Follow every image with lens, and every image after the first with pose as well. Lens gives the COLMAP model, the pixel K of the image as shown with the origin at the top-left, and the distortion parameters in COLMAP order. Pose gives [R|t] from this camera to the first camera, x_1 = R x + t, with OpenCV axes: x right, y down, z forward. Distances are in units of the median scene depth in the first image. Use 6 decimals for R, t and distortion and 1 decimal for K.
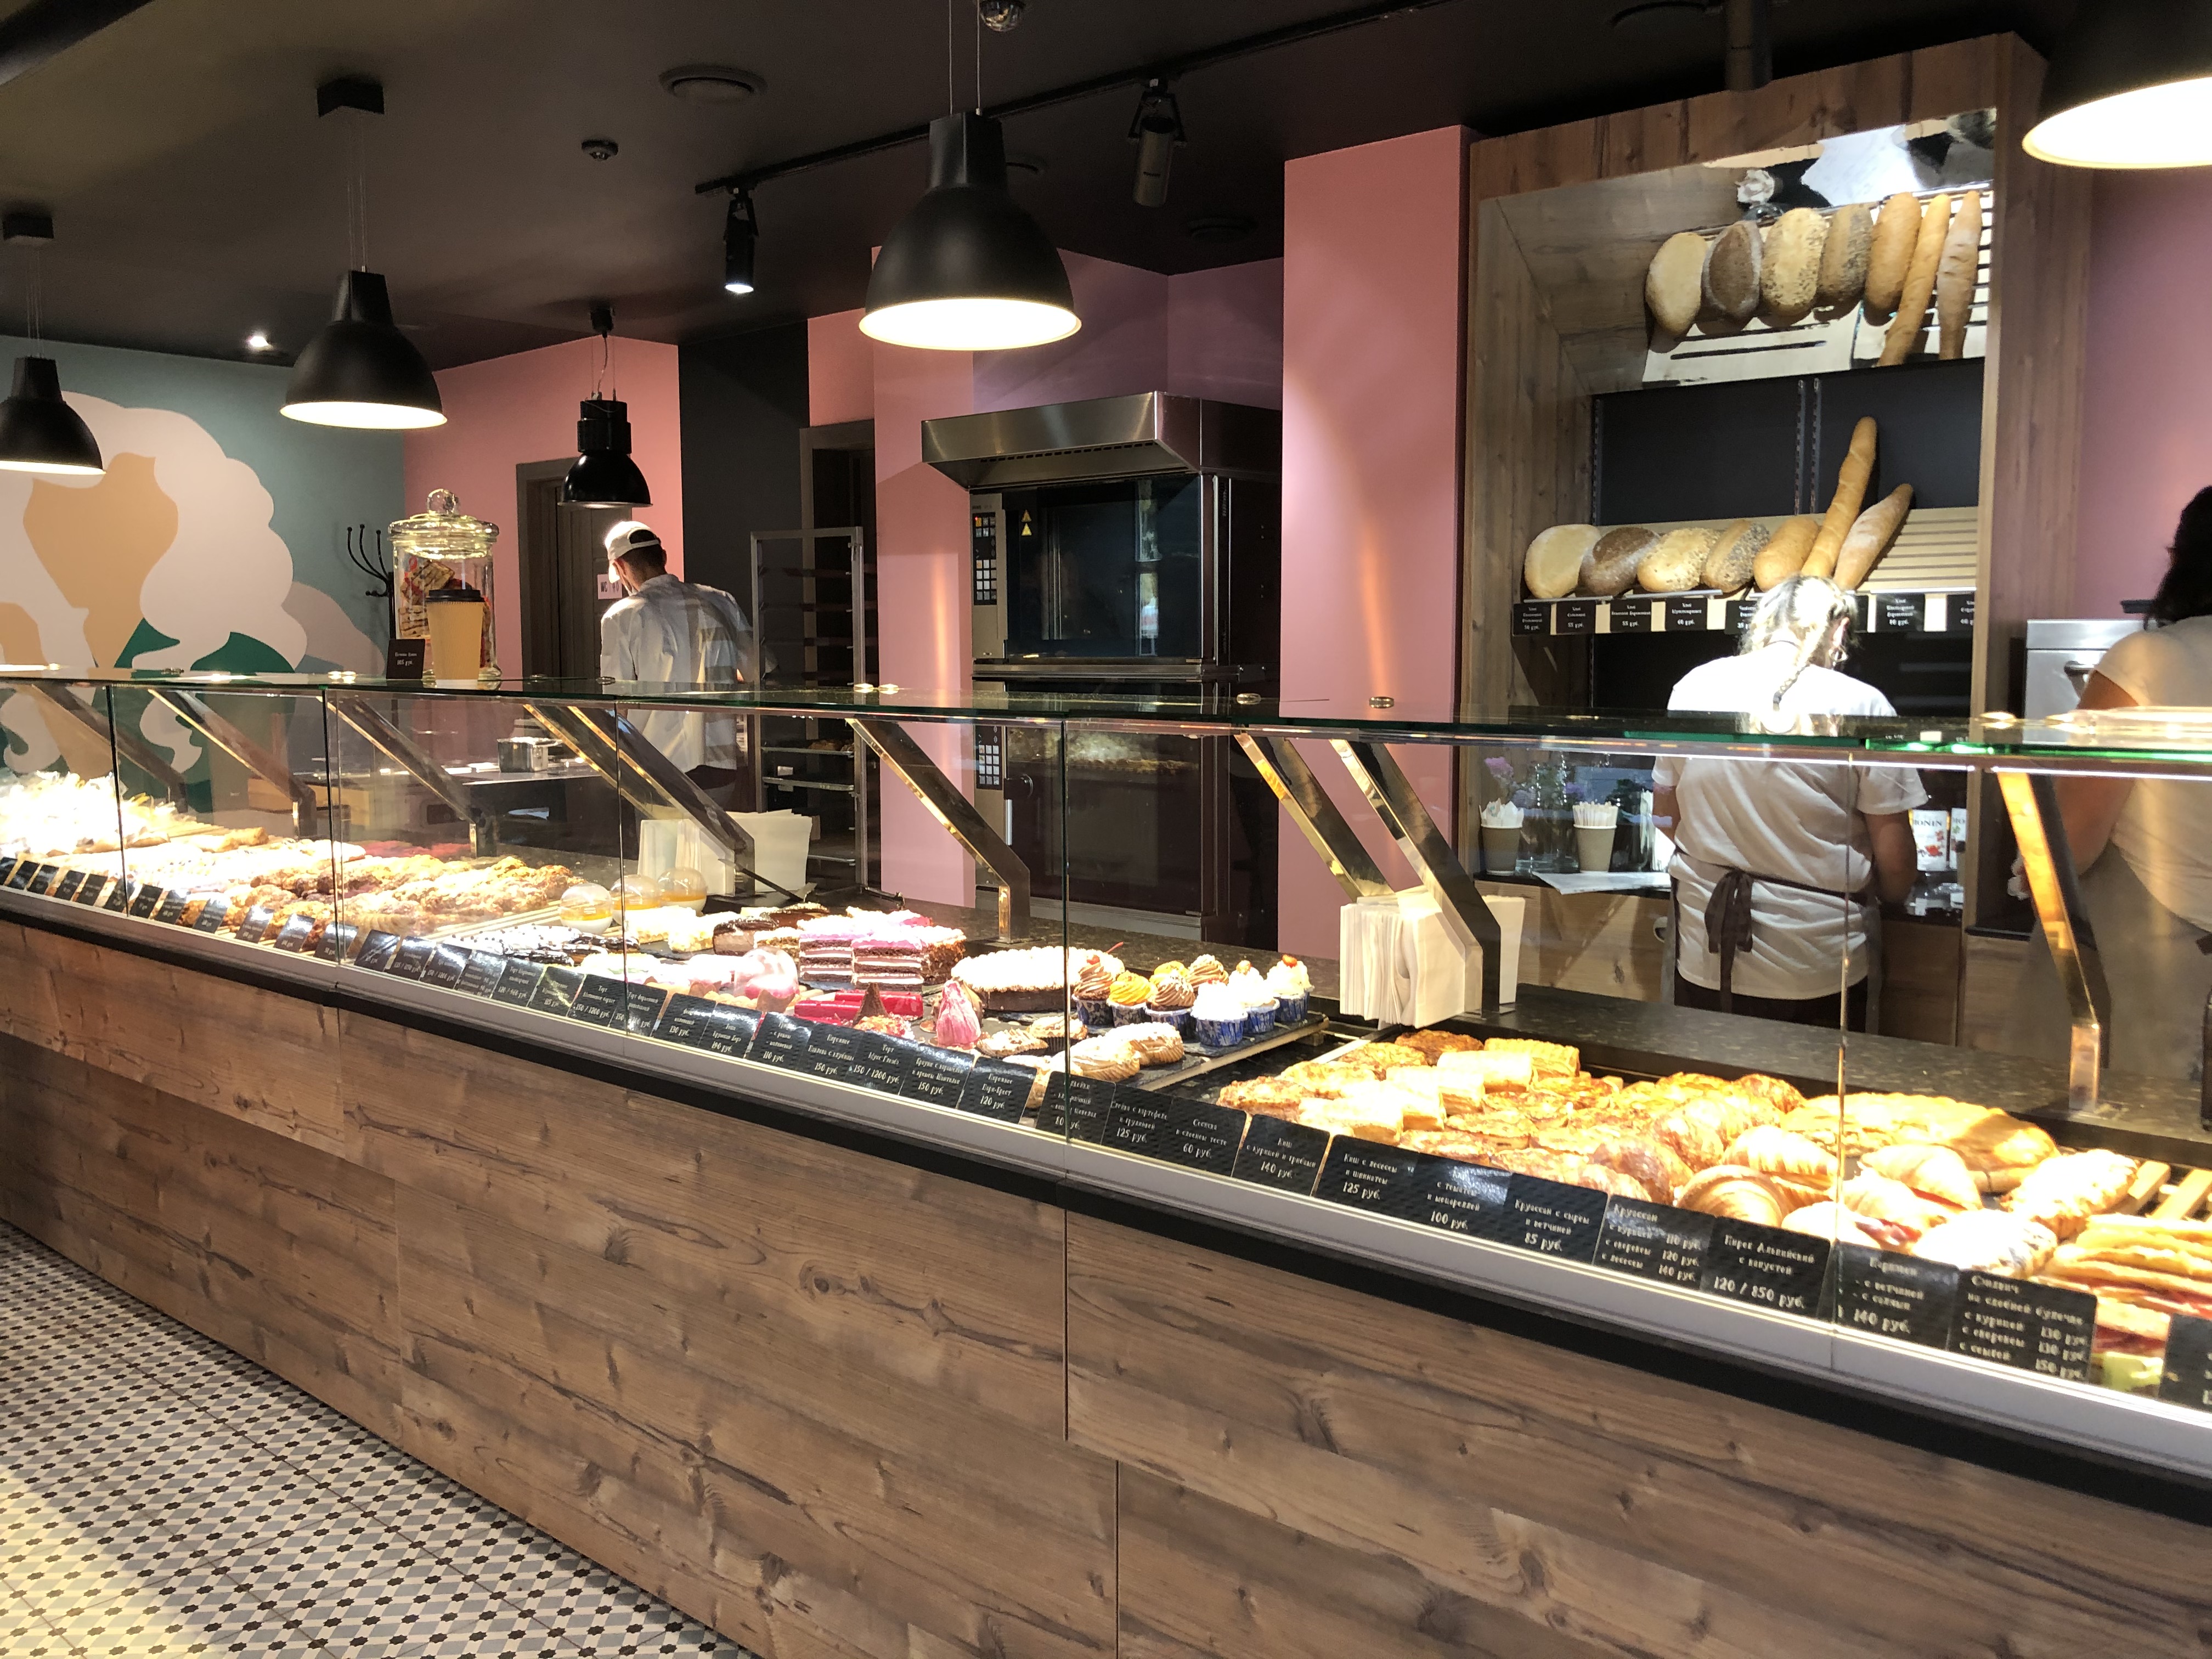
lens RADIAL K [[1799.1, 0, 1107.3], [0, 1799.1, 827.3], [0, 0, 1]] dist [-0.007270, 0.001370]
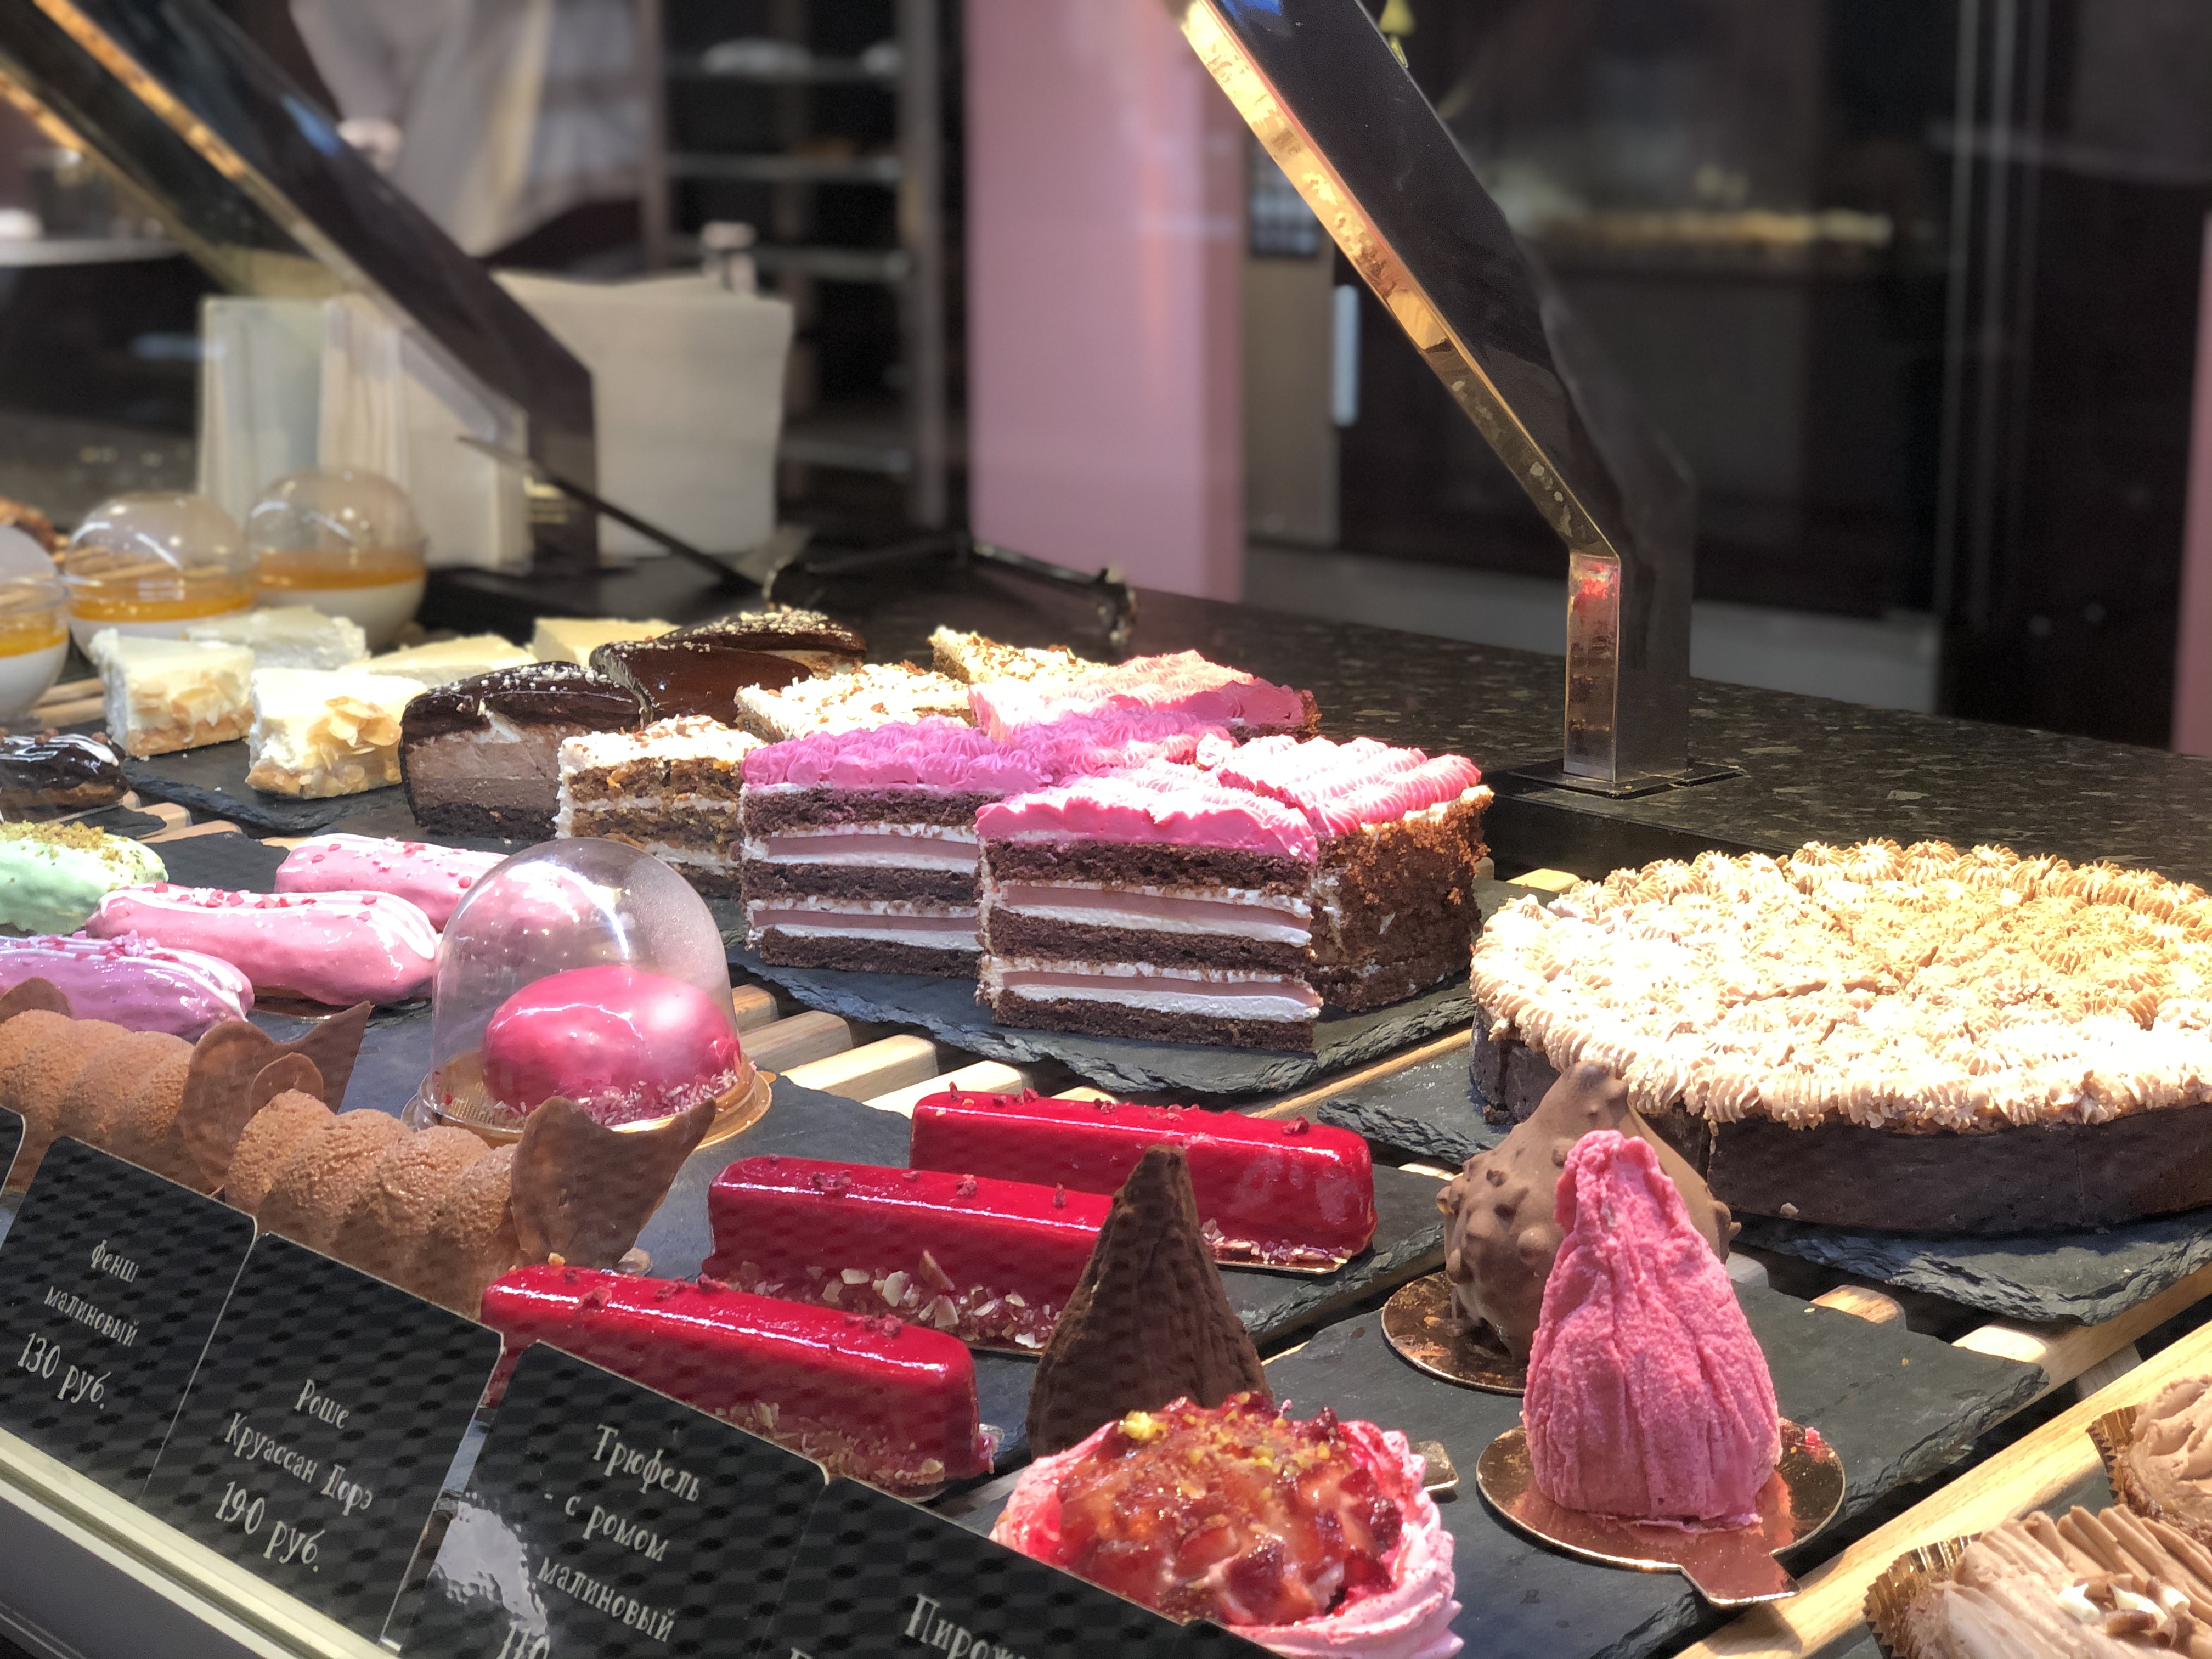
lens RADIAL K [[3299.4, 0, 1105.2], [0, 3299.4, 830.0], [0, 0, 1]] dist [0.033324, 0.000000]
pose [[0.997604, 0.016768, -0.067119, -0.089786], [-0.008319, 0.992219, 0.124228, 0.014633], [0.068679, -0.123372, 0.989981, 0.543389]]
